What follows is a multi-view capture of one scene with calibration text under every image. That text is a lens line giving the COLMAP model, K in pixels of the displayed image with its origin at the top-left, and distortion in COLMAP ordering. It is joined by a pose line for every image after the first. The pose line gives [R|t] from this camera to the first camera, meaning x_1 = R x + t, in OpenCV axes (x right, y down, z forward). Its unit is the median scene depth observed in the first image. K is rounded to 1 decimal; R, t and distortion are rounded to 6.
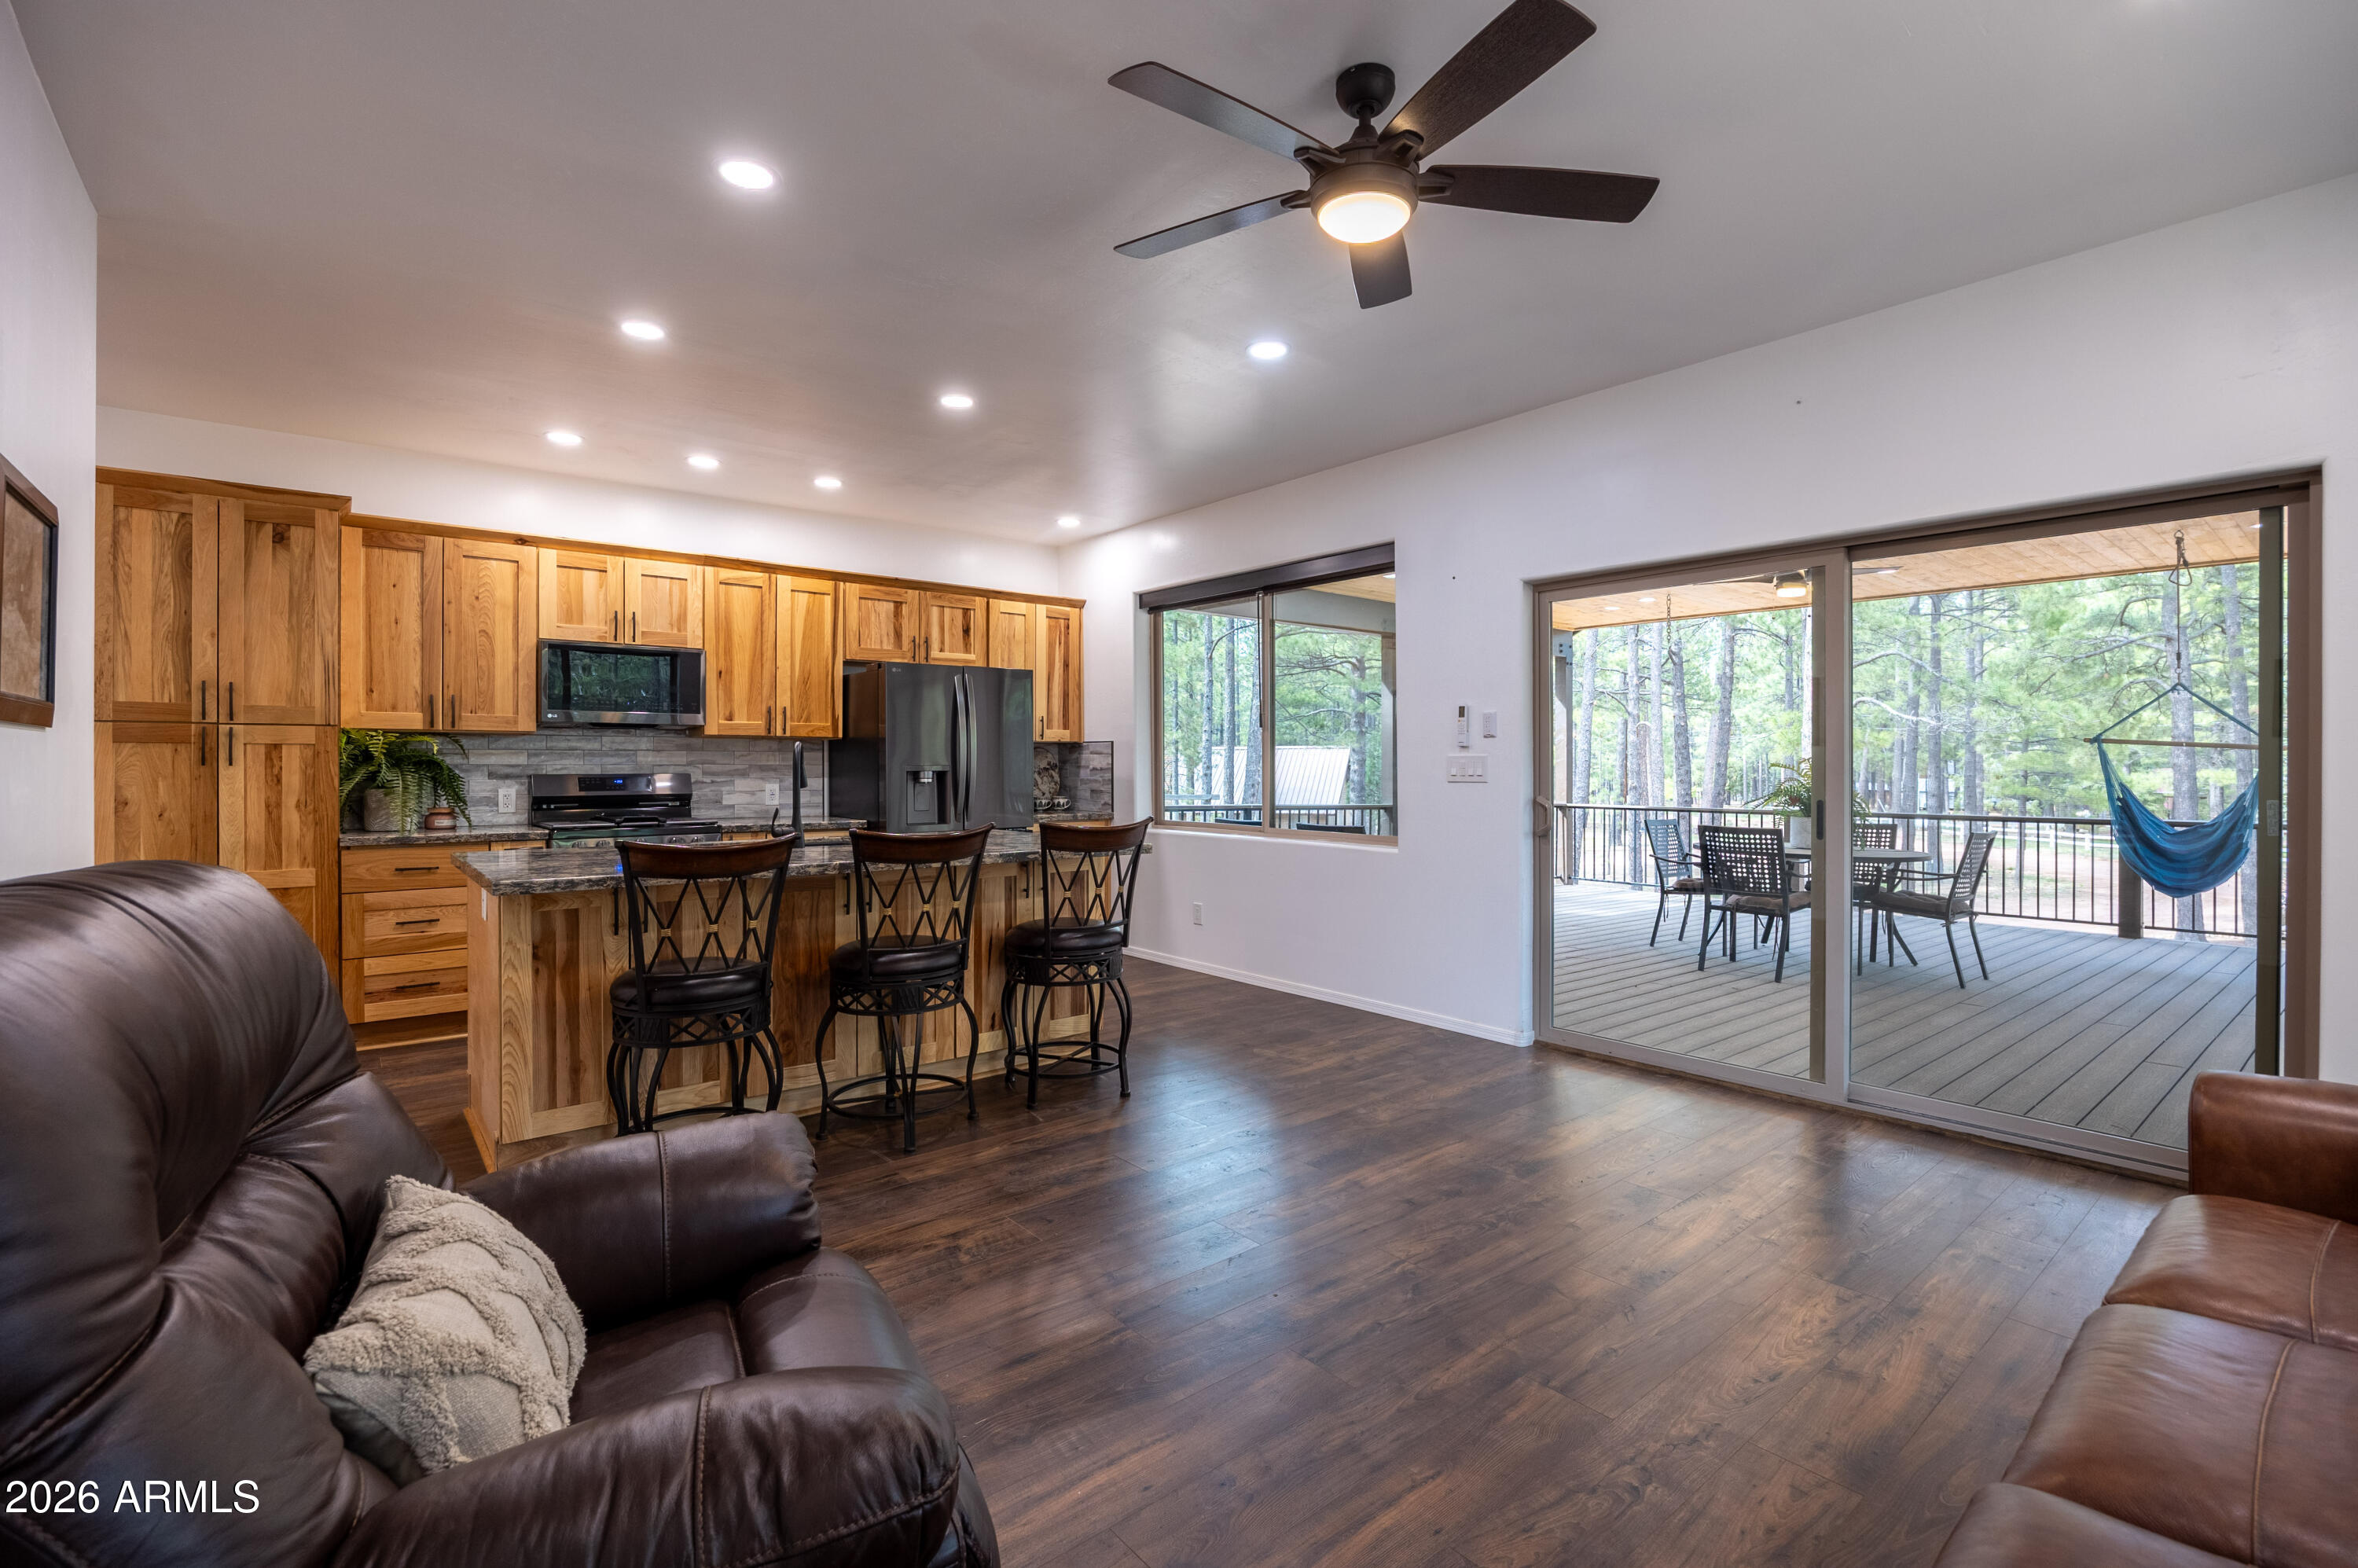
lens RADIAL K [[1045.4, 0, 1173.1], [0, 1045.4, 756.1], [0, 0, 1]] dist [-0.009204, -0.000021]
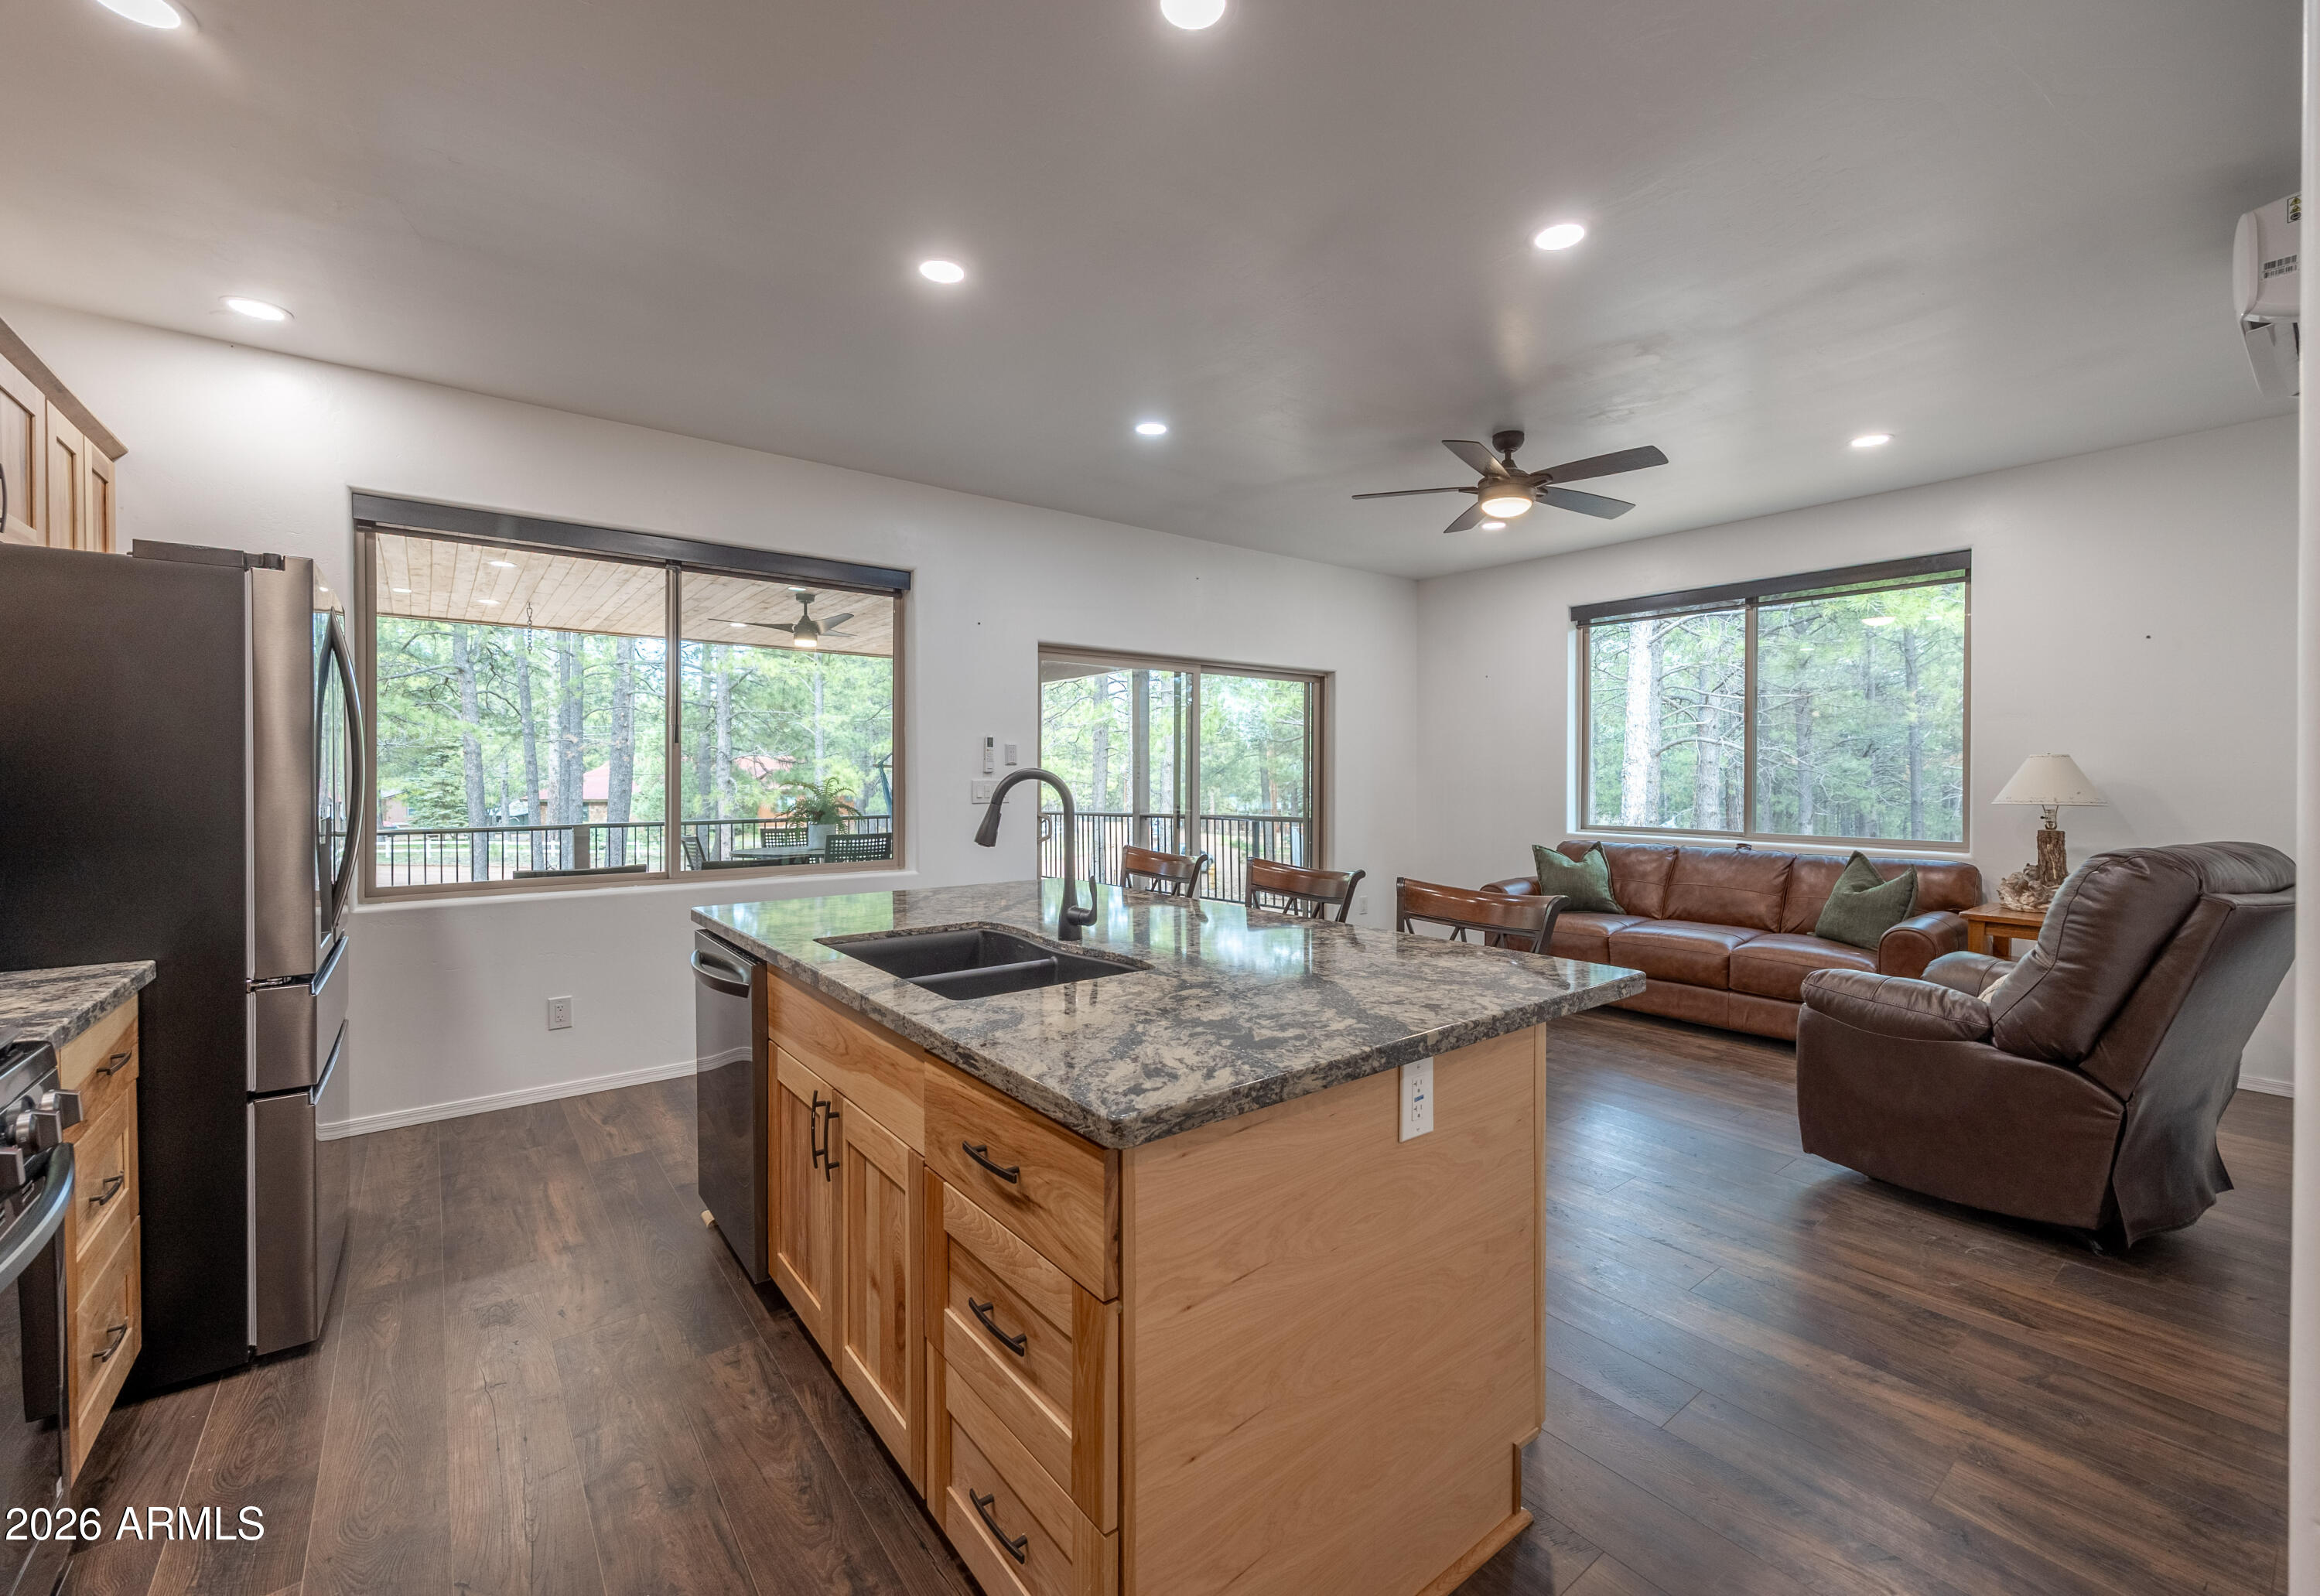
lens RADIAL K [[953.6, 0, 1200.5], [0, 953.6, 777.3], [0, 0, 1]] dist [0.000870, 0.000269]
pose [[0.003876, -0.003323, 0.999987, -0.747634], [-0.007209, 0.999968, 0.003351, -0.008408], [-0.999967, -0.007222, 0.003852, 0.739943]]
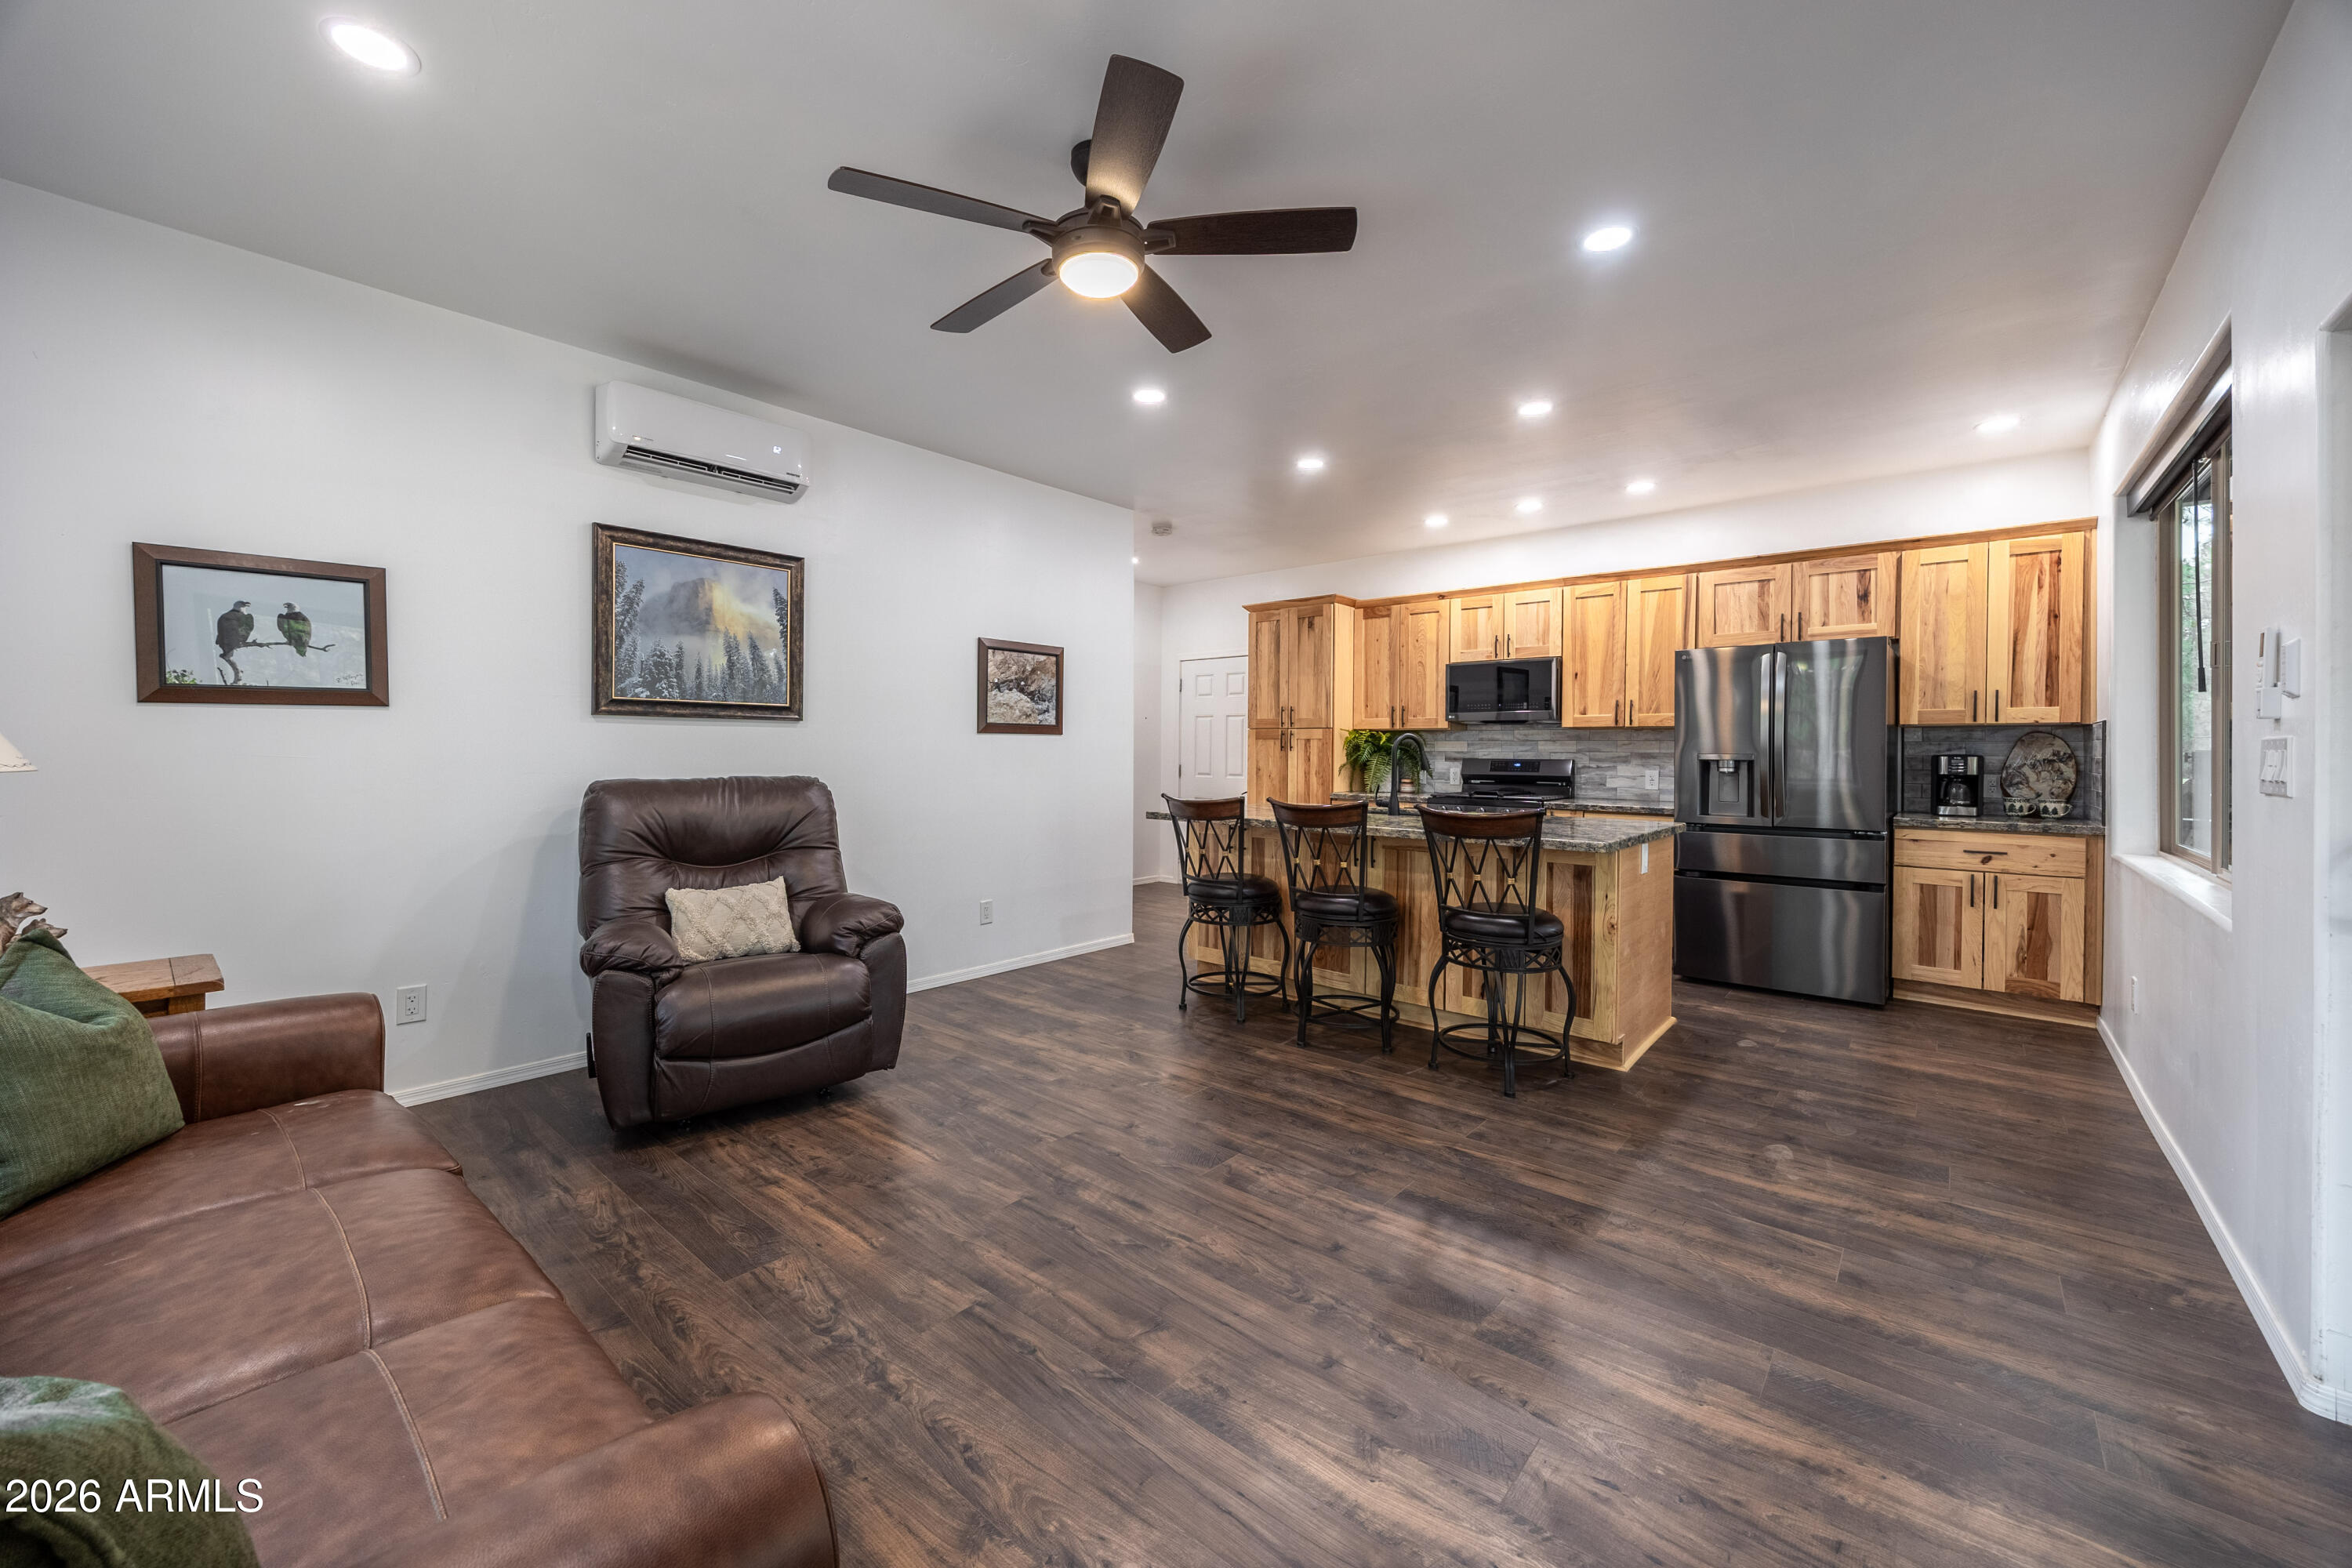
lens RADIAL K [[903.5, 0, 1191.2], [0, 903.5, 756.1], [0, 0, 1]] dist [-0.003078, 0.000236]
pose [[0.187157, 0.009797, -0.982281, 0.564846], [0.002876, 0.999941, 0.010521, 0.000709], [0.982326, -0.004794, 0.187118, 0.436980]]
